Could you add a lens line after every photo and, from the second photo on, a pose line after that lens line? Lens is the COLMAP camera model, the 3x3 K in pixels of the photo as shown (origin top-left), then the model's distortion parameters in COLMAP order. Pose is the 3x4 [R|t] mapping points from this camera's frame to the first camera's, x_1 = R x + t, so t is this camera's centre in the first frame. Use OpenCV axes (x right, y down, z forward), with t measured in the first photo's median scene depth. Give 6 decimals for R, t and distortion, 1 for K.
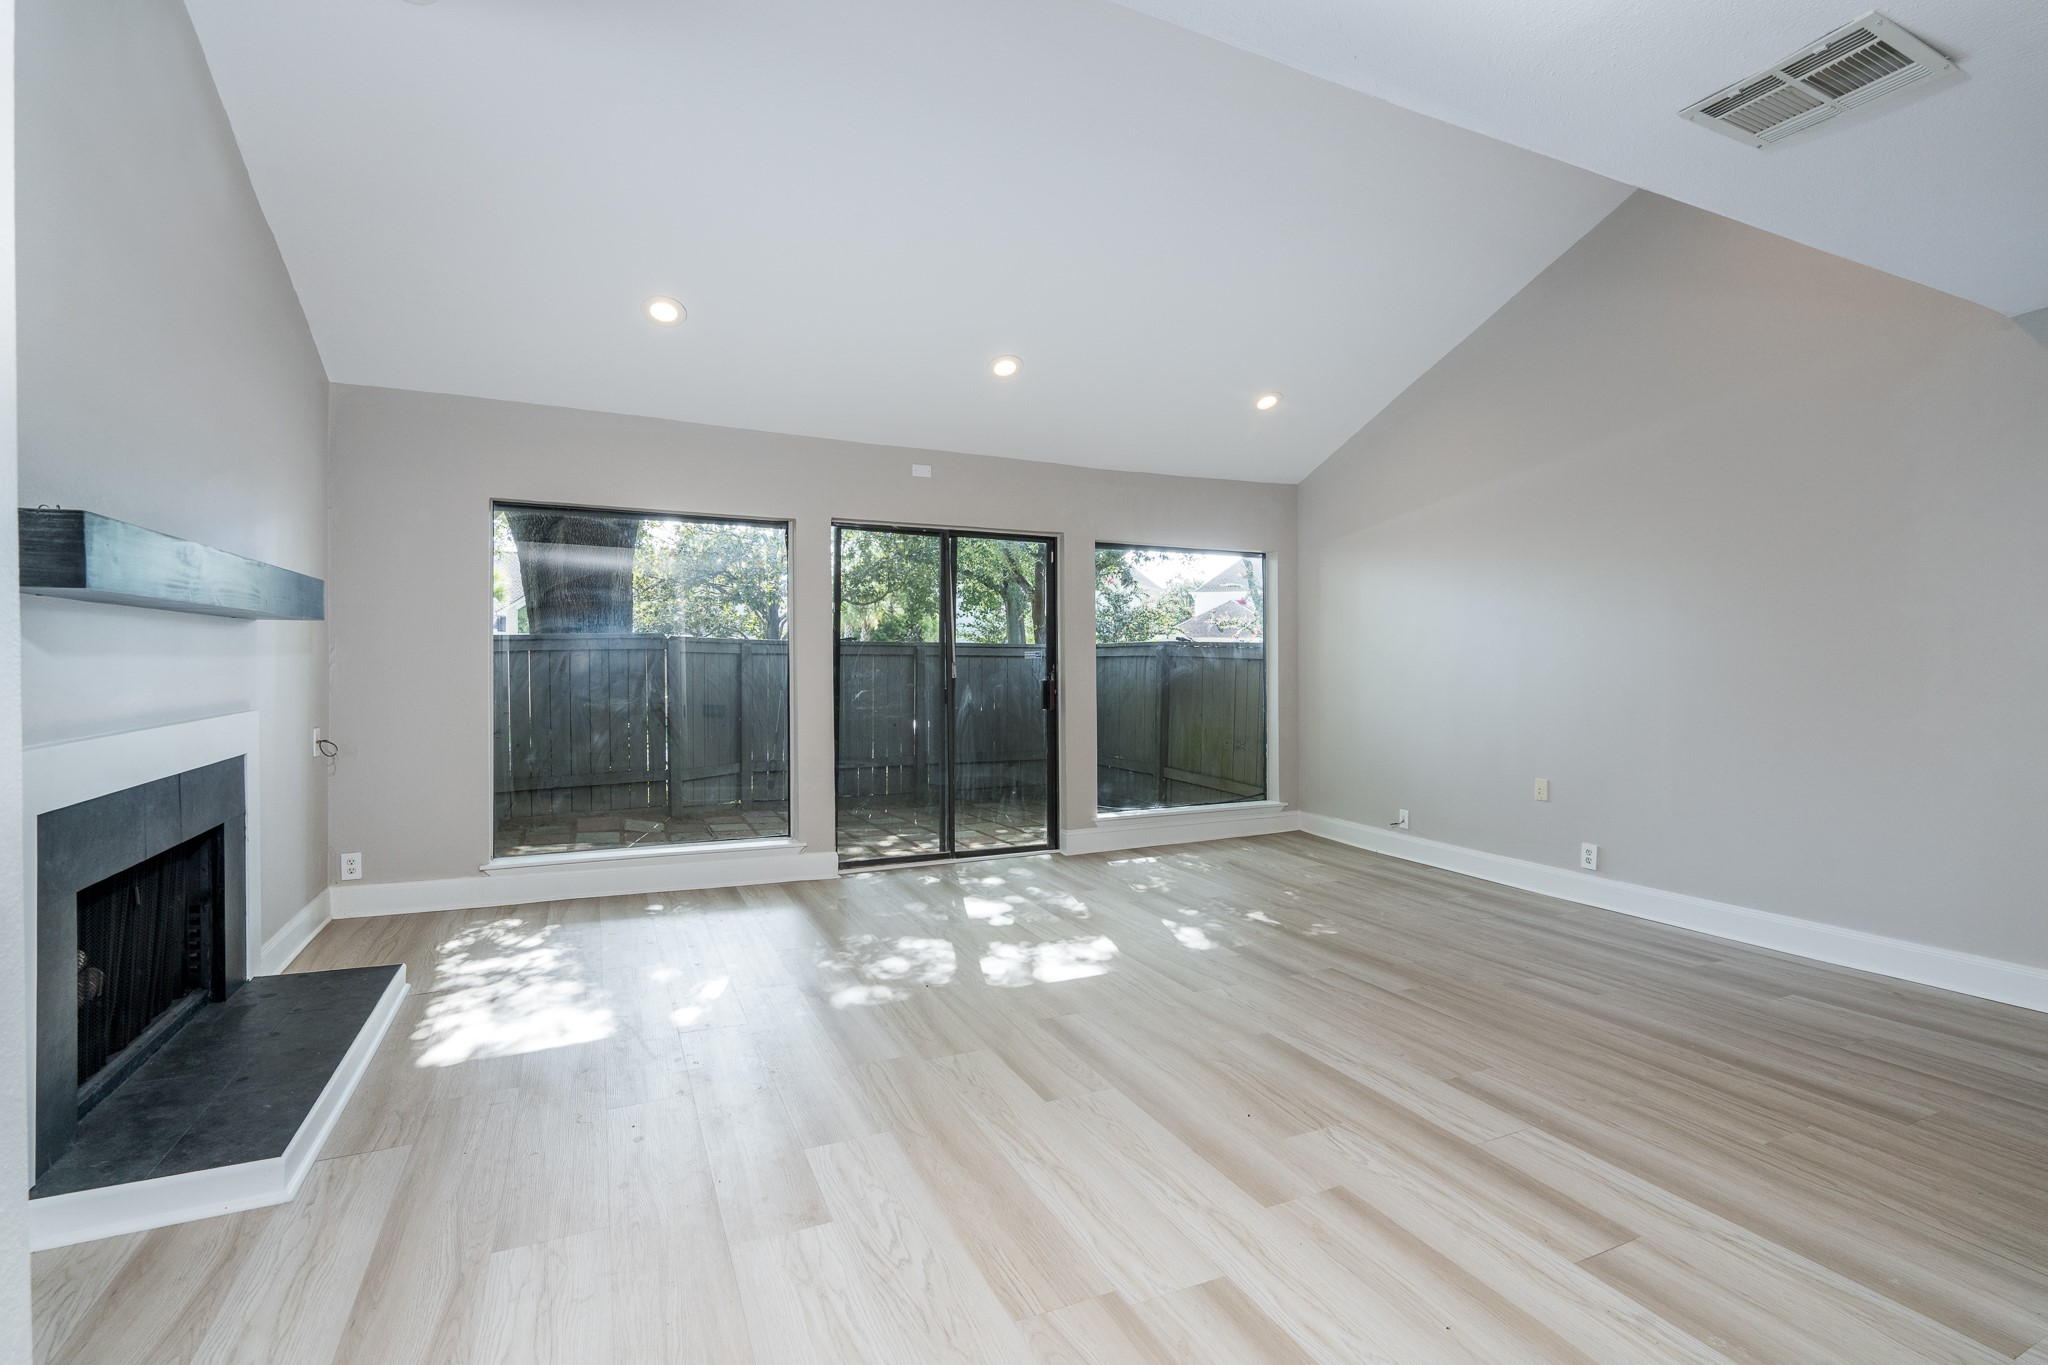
lens RADIAL K [[986.2, 0, 1012.0], [0, 986.2, 681.6], [0, 0, 1]] dist [0.000643, 0.001798]
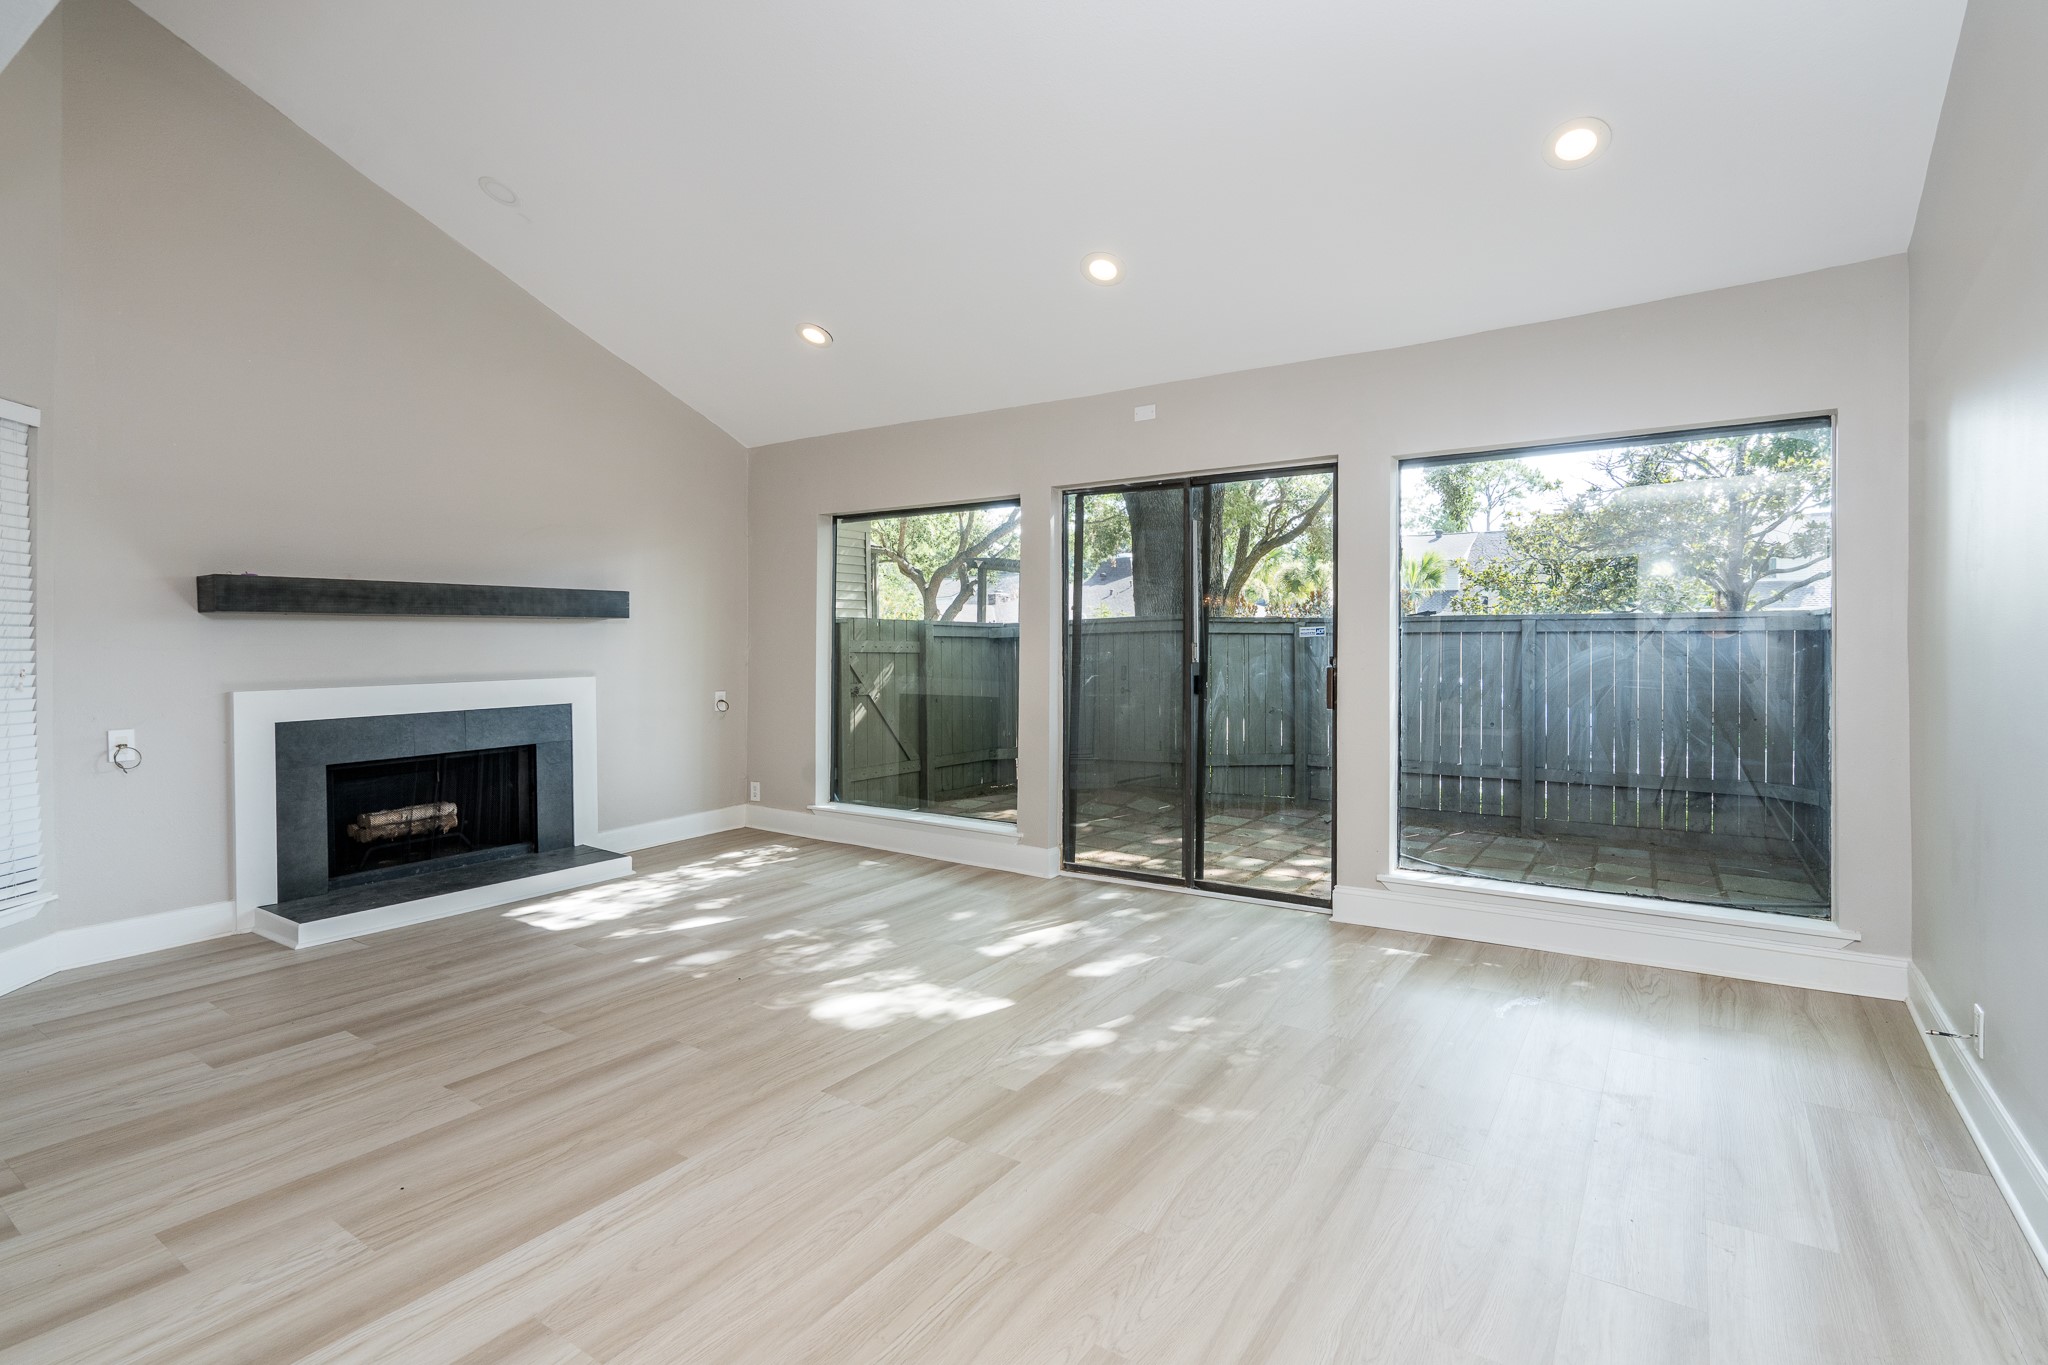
lens RADIAL K [[986.2, 0, 1019.2], [0, 986.2, 665.3], [0, 0, 1]] dist [0.000643, 0.001798]
pose [[0.492827, 0.012221, -0.870041, 0.618326], [-0.010071, 0.999915, 0.008341, -0.006577], [0.870069, 0.004651, 0.492908, 0.529605]]
